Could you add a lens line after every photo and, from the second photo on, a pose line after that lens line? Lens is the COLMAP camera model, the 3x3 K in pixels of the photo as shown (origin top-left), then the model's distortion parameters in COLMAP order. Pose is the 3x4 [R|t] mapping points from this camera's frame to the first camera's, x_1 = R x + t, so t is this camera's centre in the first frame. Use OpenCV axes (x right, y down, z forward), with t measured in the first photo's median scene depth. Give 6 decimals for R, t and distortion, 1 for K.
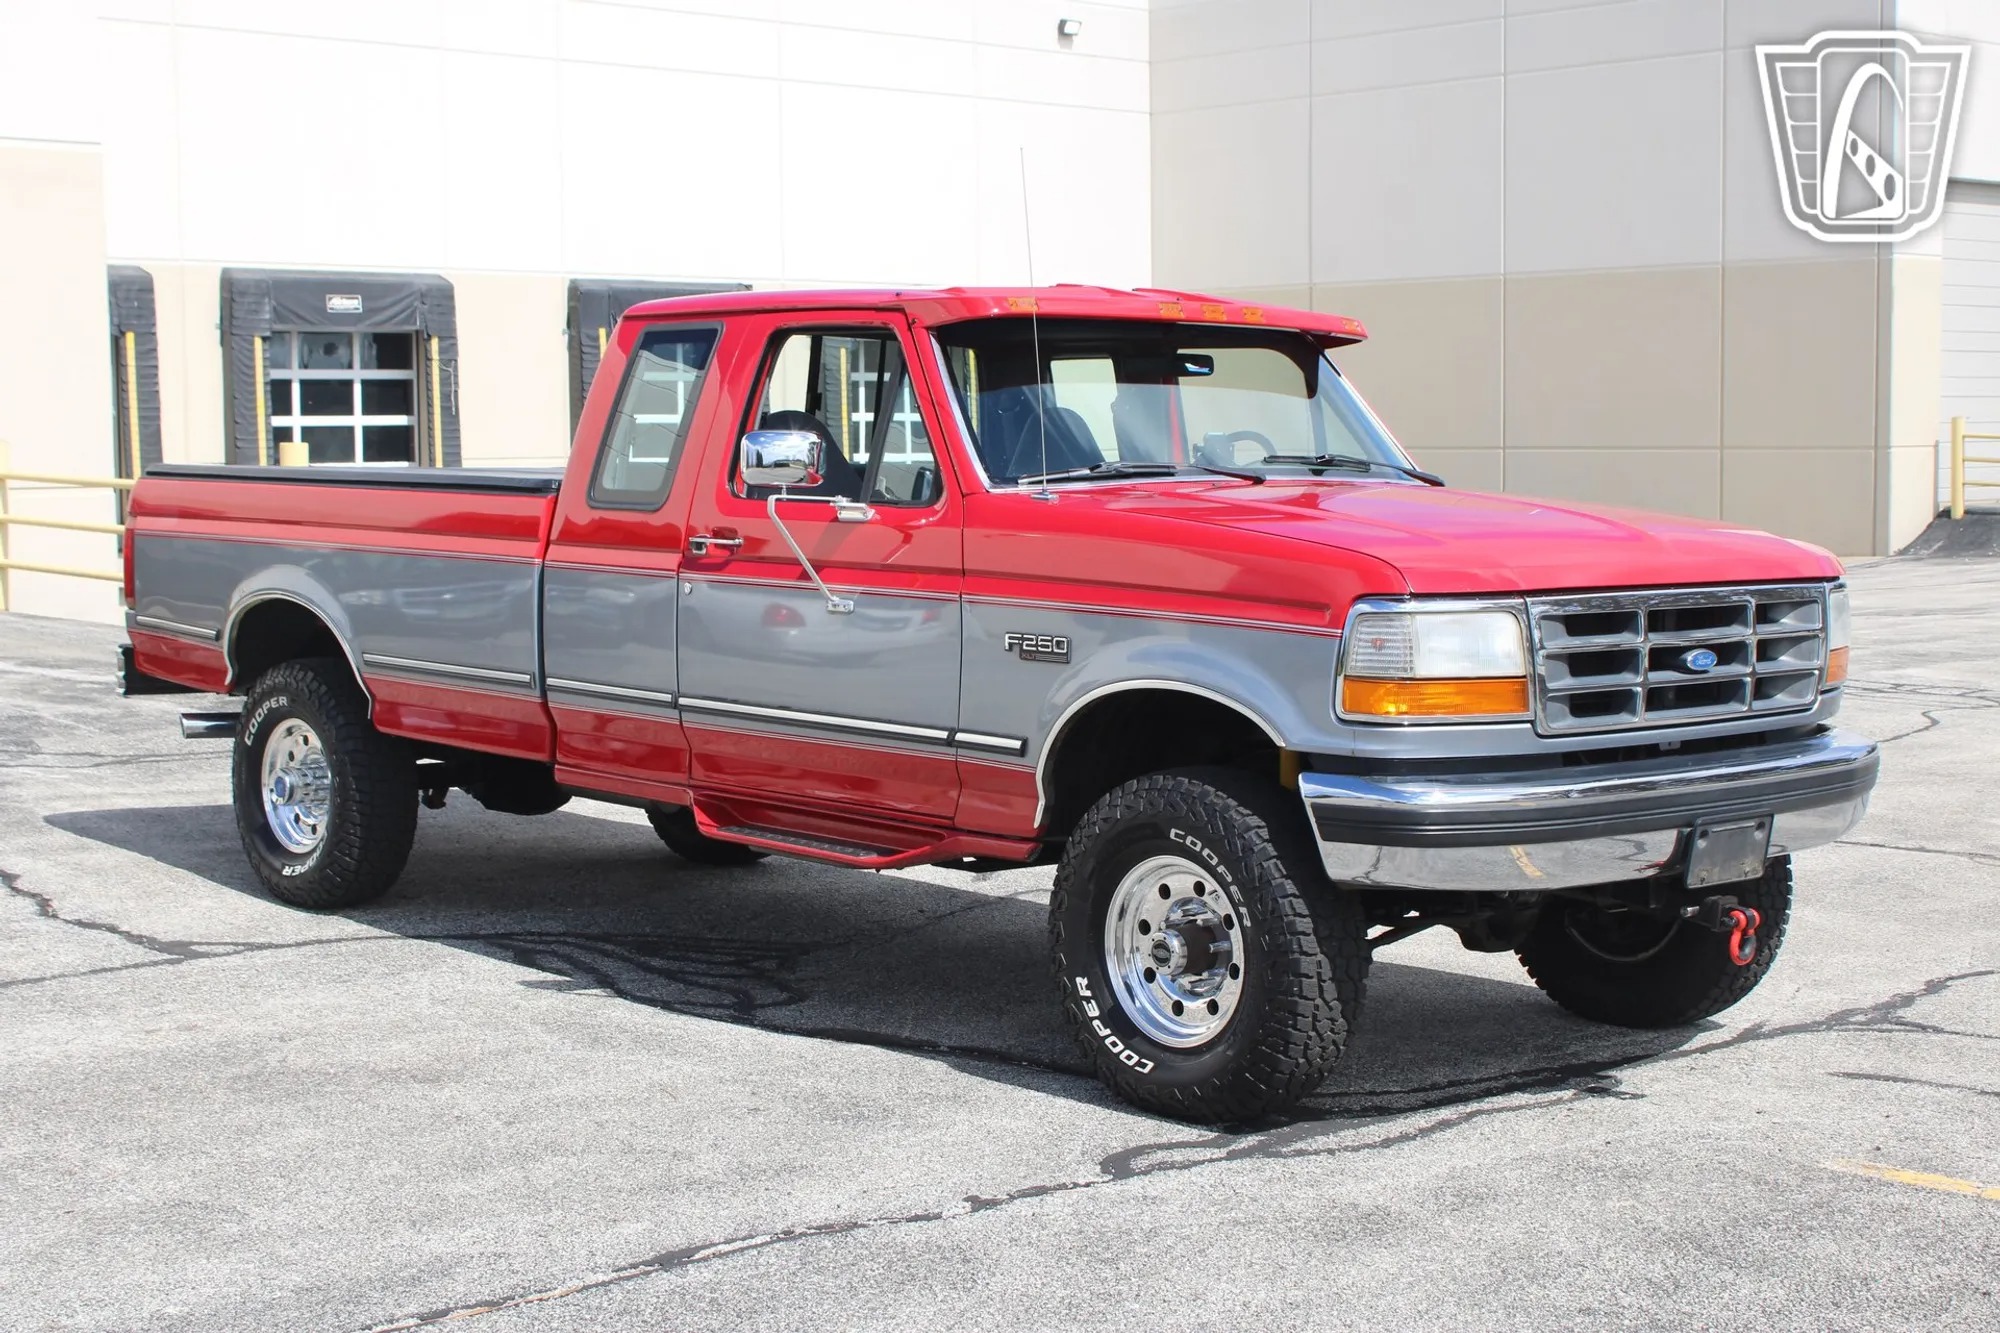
lens RADIAL K [[2991.7, 0, 985.0], [0, 2991.7, 677.1], [0, 0, 1]] dist [-0.070779, 0.000000]
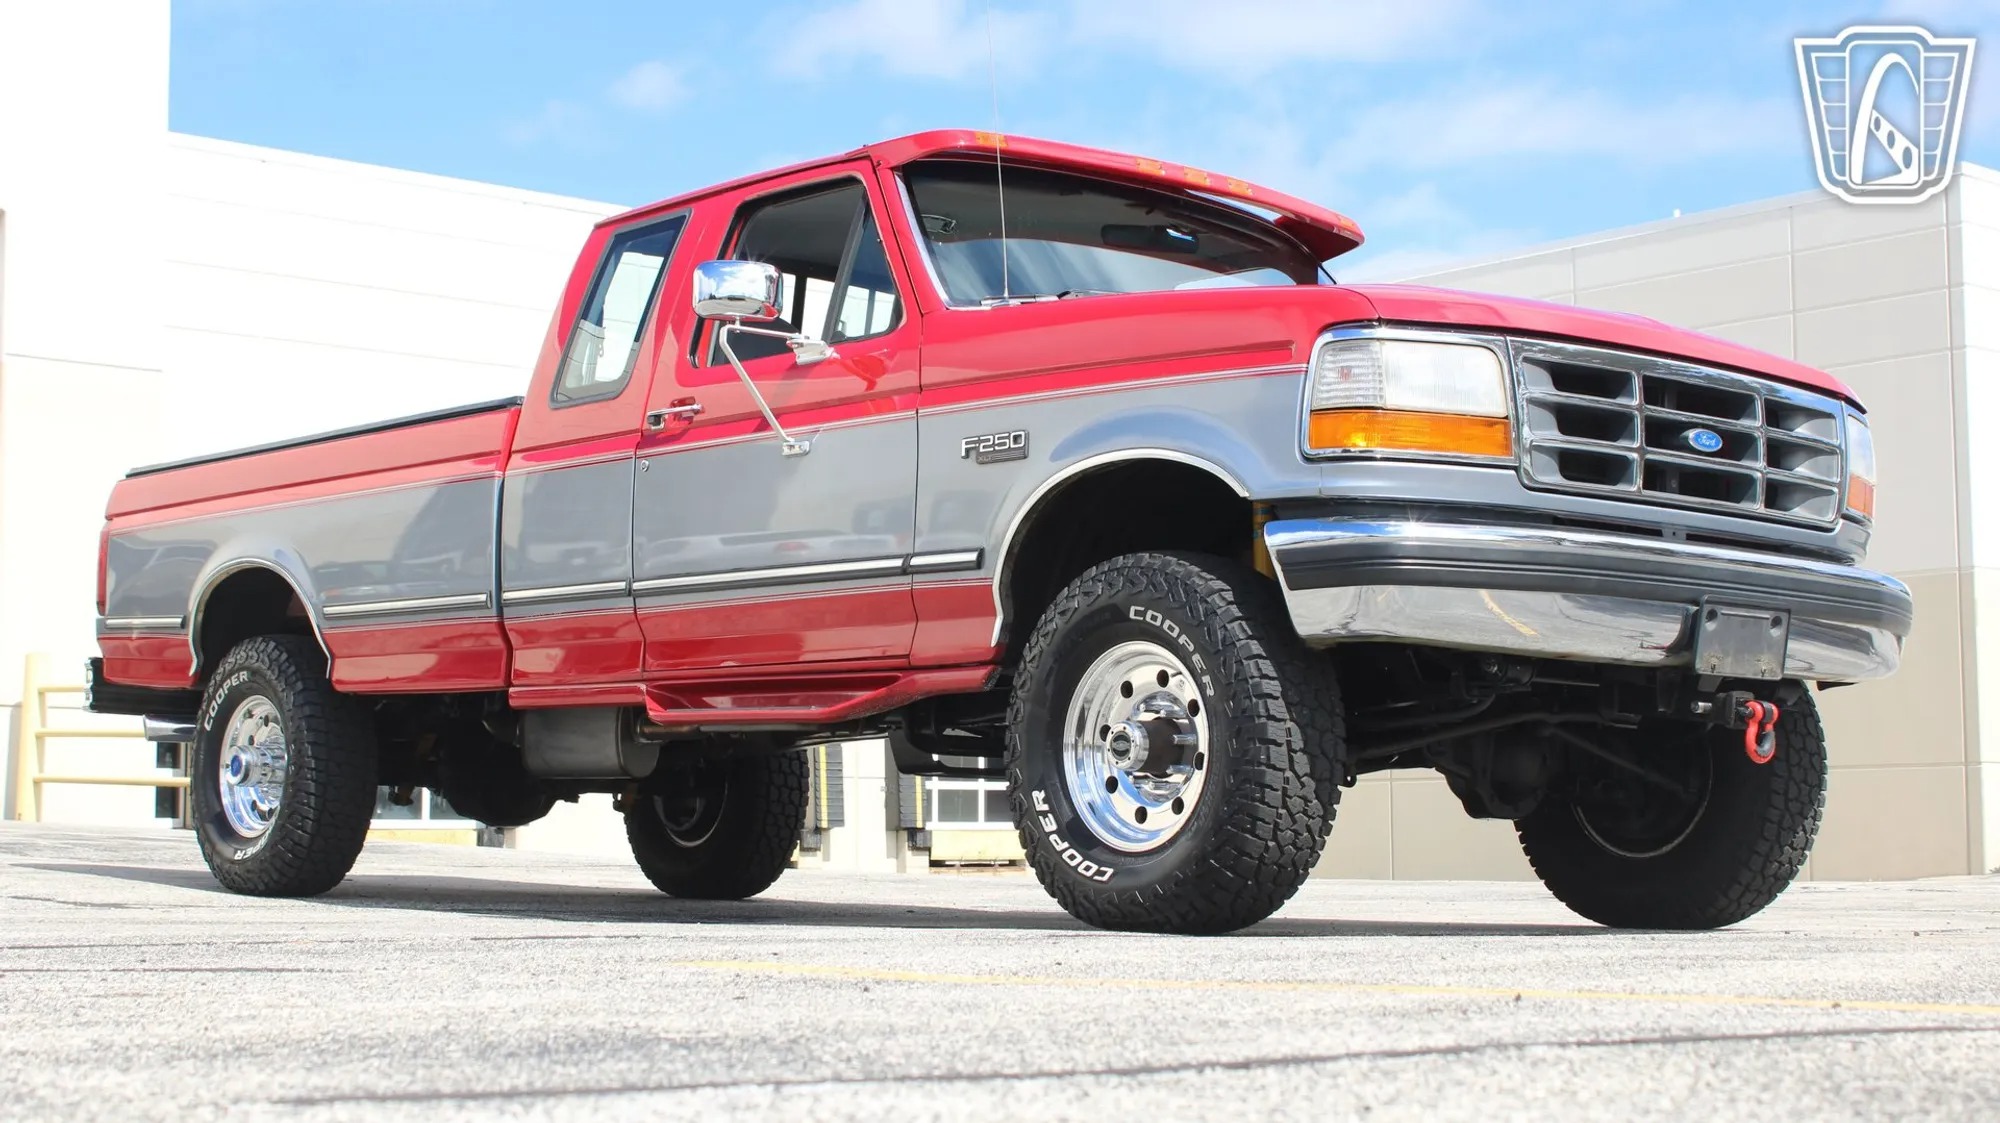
lens RADIAL K [[2988.3, 0, 988.2], [0, 2988.3, 560.7], [0, 0, 1]] dist [-0.064391, 0.000000]
pose [[0.999530, 0.002259, -0.030577, 0.043958], [-0.007663, 0.984039, -0.177789, 0.190100], [0.029688, 0.177940, 0.983593, 0.084140]]
